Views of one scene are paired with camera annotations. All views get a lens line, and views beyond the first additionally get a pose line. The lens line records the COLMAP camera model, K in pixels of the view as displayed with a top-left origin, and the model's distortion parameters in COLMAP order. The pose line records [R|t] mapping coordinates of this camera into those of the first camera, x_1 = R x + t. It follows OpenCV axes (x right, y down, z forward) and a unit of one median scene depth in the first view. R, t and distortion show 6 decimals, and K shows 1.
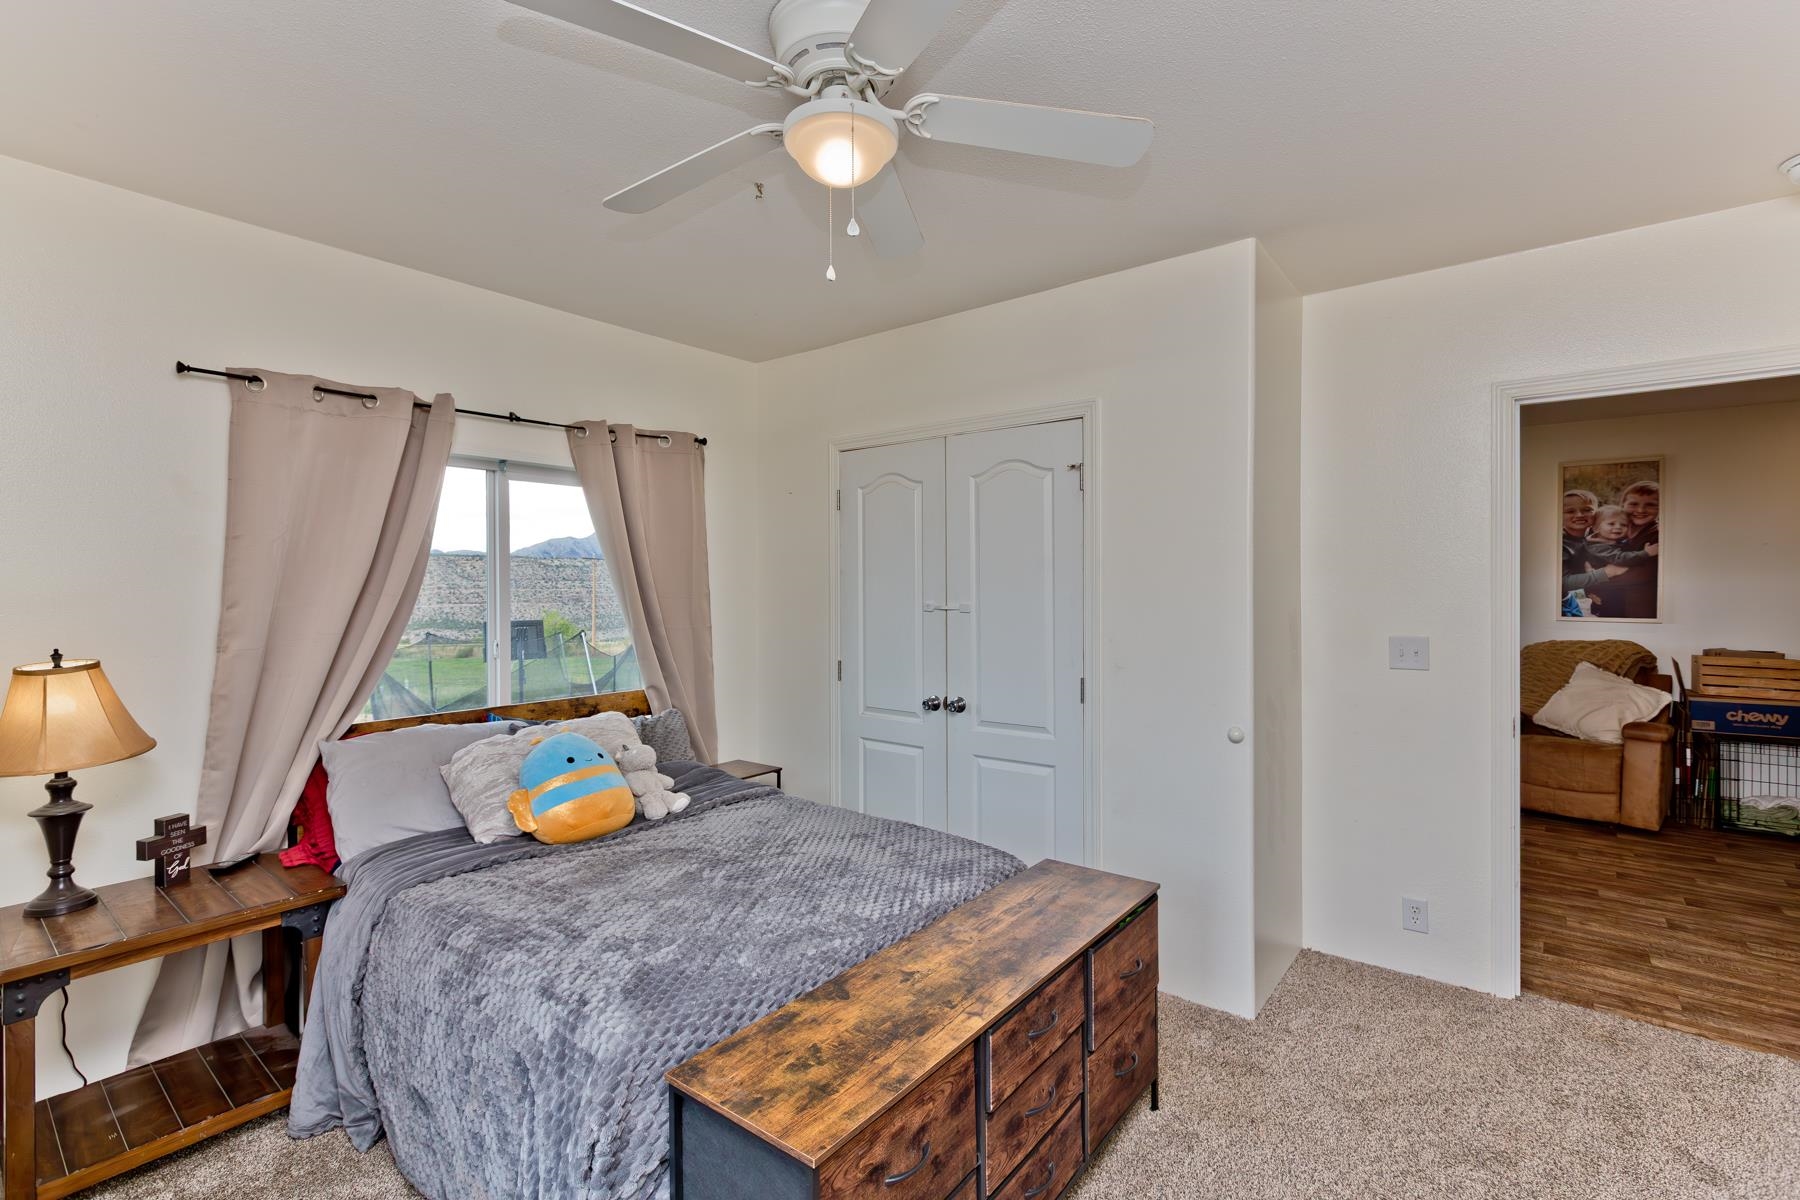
lens RADIAL K [[827.8, 0, 903.4], [0, 827.8, 602.9], [0, 0, 1]] dist [0.003375, 0.000641]
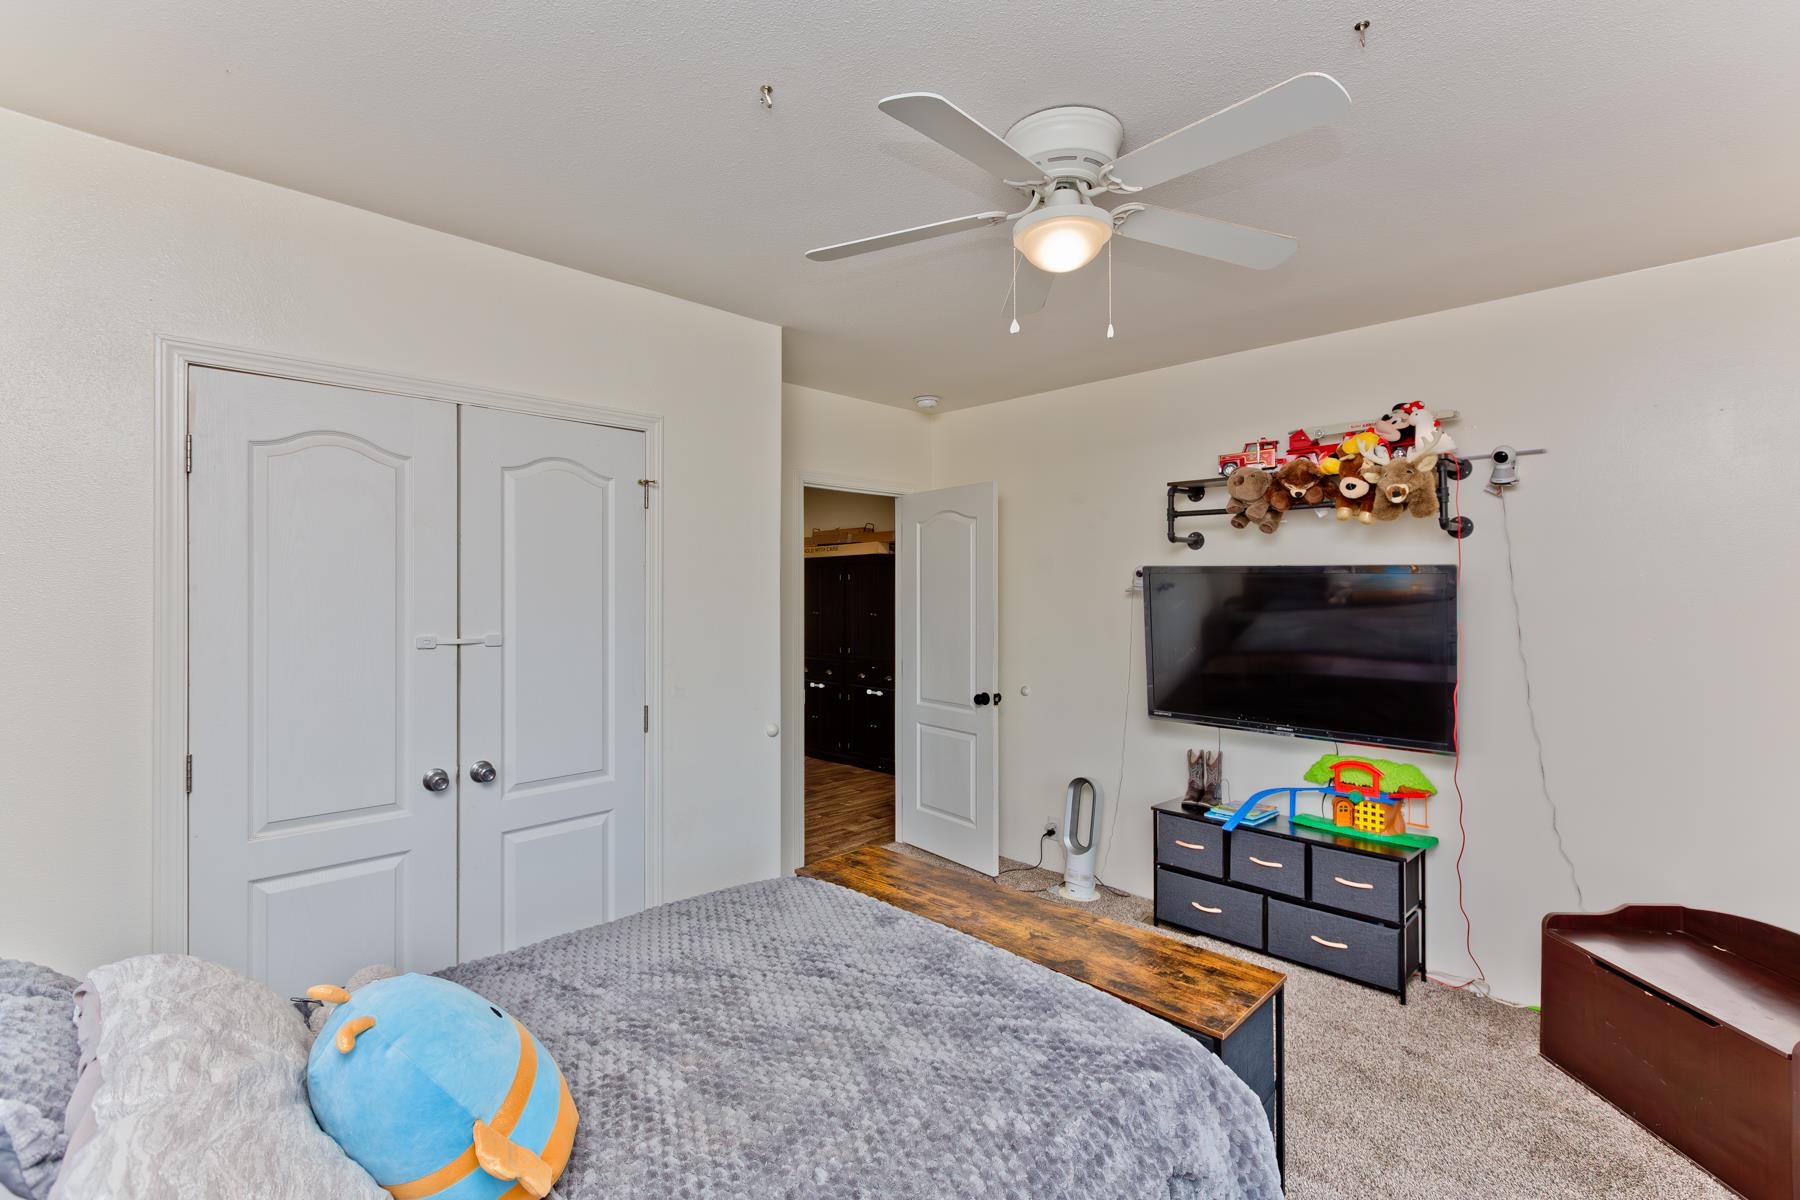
lens RADIAL K [[827.8, 0, 907.7], [0, 827.8, 602.3], [0, 0, 1]] dist [0.003375, 0.000641]
pose [[0.122508, -0.014284, 0.992365, -1.053863], [0.025995, 0.999600, 0.011179, -0.044519], [-0.992127, 0.024427, 0.122831, 0.906073]]
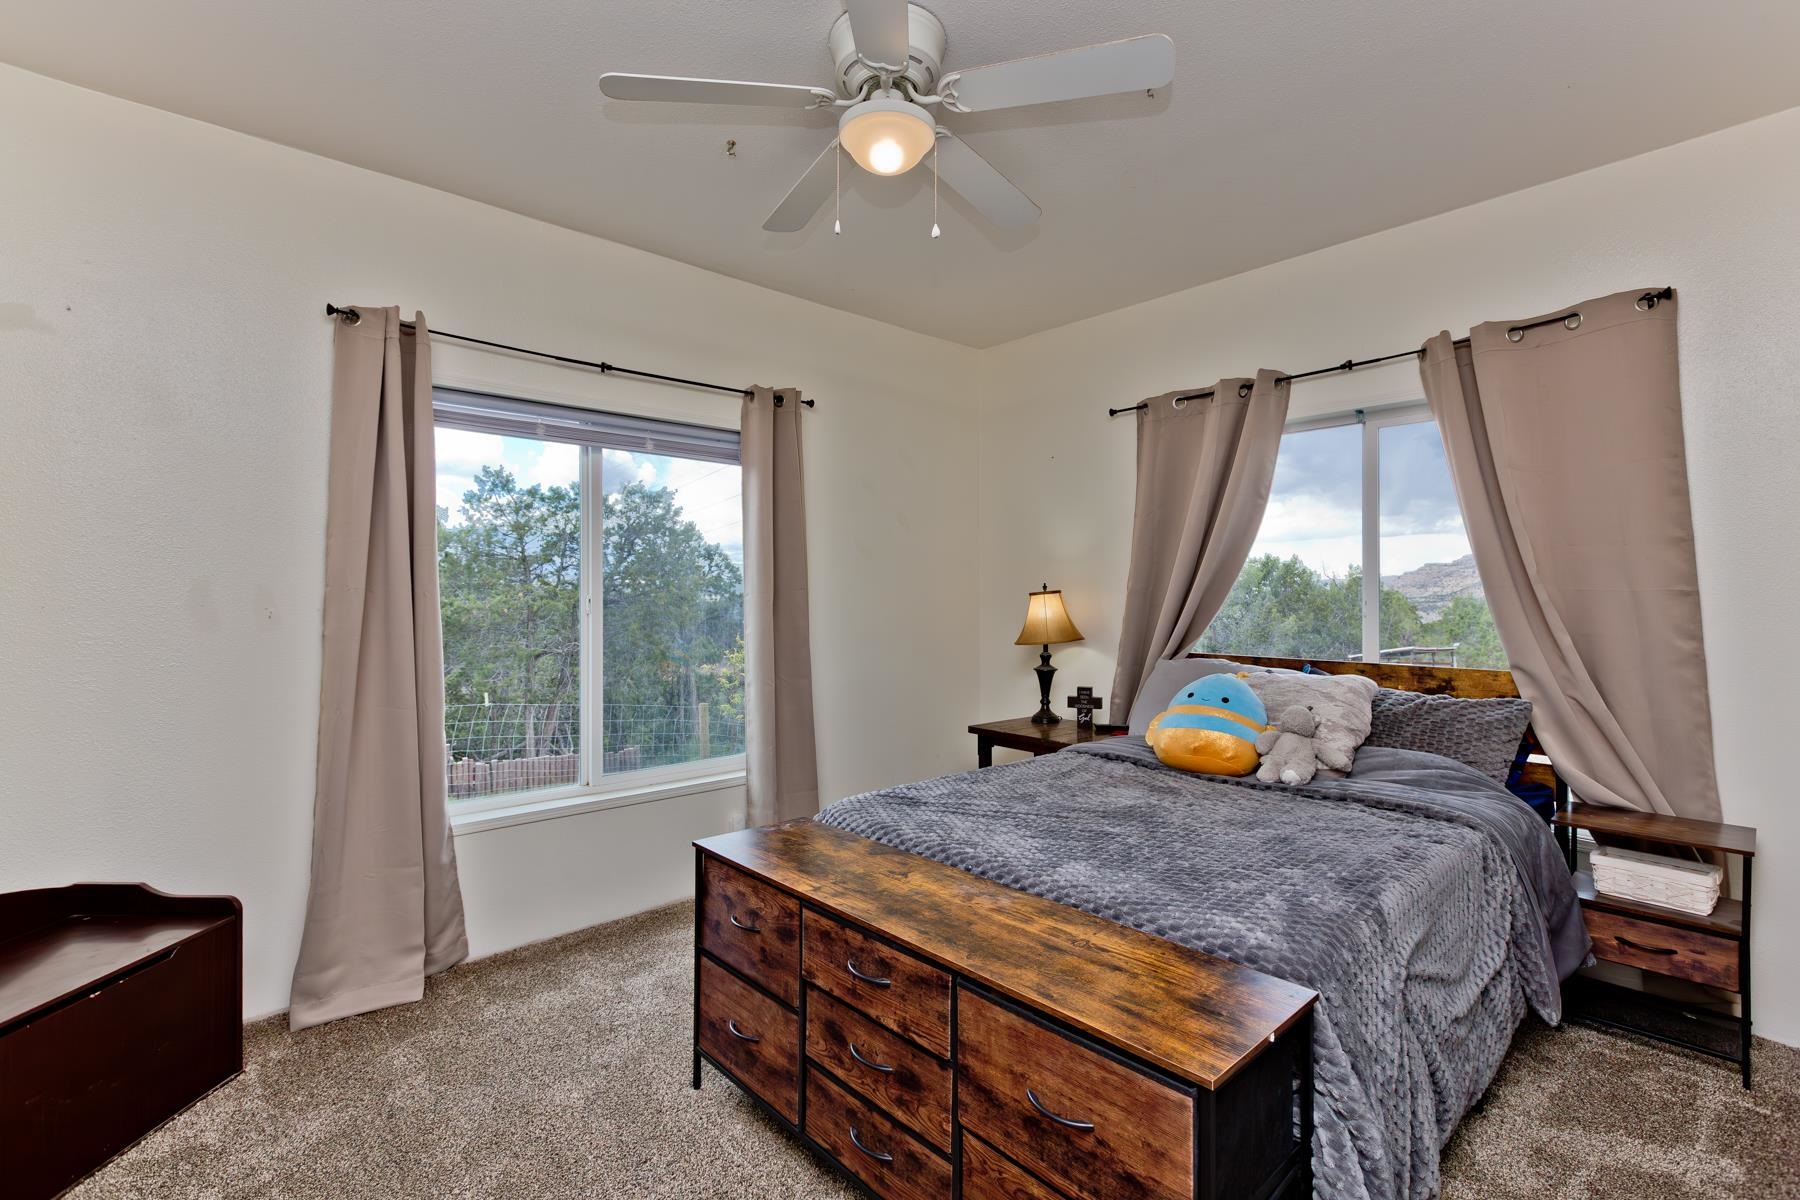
lens RADIAL K [[827.8, 0, 893.2], [0, 827.8, 601.7], [0, 0, 1]] dist [0.003375, 0.000641]
pose [[-0.178992, 0.016138, -0.983718, 0.922987], [-0.021661, 0.999558, 0.020339, 0.070489], [0.983612, 0.024949, -0.178563, 1.033720]]
